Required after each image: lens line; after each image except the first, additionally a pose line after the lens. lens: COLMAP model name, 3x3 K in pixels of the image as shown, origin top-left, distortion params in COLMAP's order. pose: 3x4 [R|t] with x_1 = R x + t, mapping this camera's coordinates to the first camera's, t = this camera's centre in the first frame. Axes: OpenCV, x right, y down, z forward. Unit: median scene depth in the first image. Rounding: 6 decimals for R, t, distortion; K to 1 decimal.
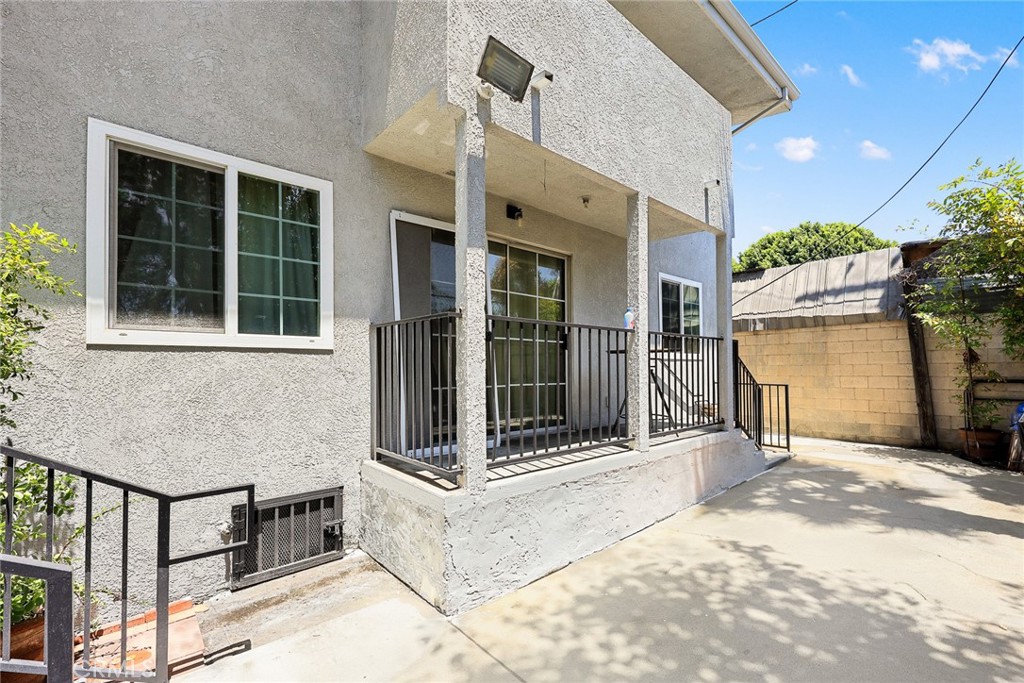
lens RADIAL K [[433.6, 0, 512.8], [0, 433.6, 359.2], [0, 0, 1]] dist [0.001626, 0.000053]
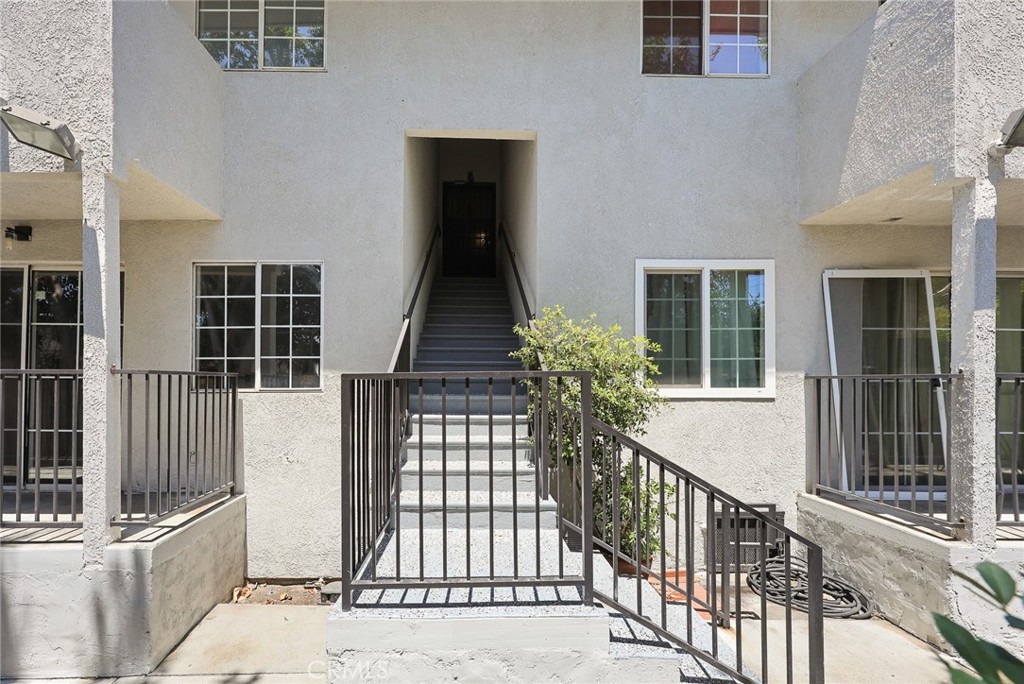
lens RADIAL K [[407.6, 0, 511.8], [0, 407.6, 386.4], [0, 0, 1]] dist [0.001806, -0.000082]
pose [[0.770328, 0.004928, -0.637628, -0.287493], [0.003716, 0.999918, 0.012216, -0.080284], [0.637636, -0.011780, 0.770247, -0.392723]]
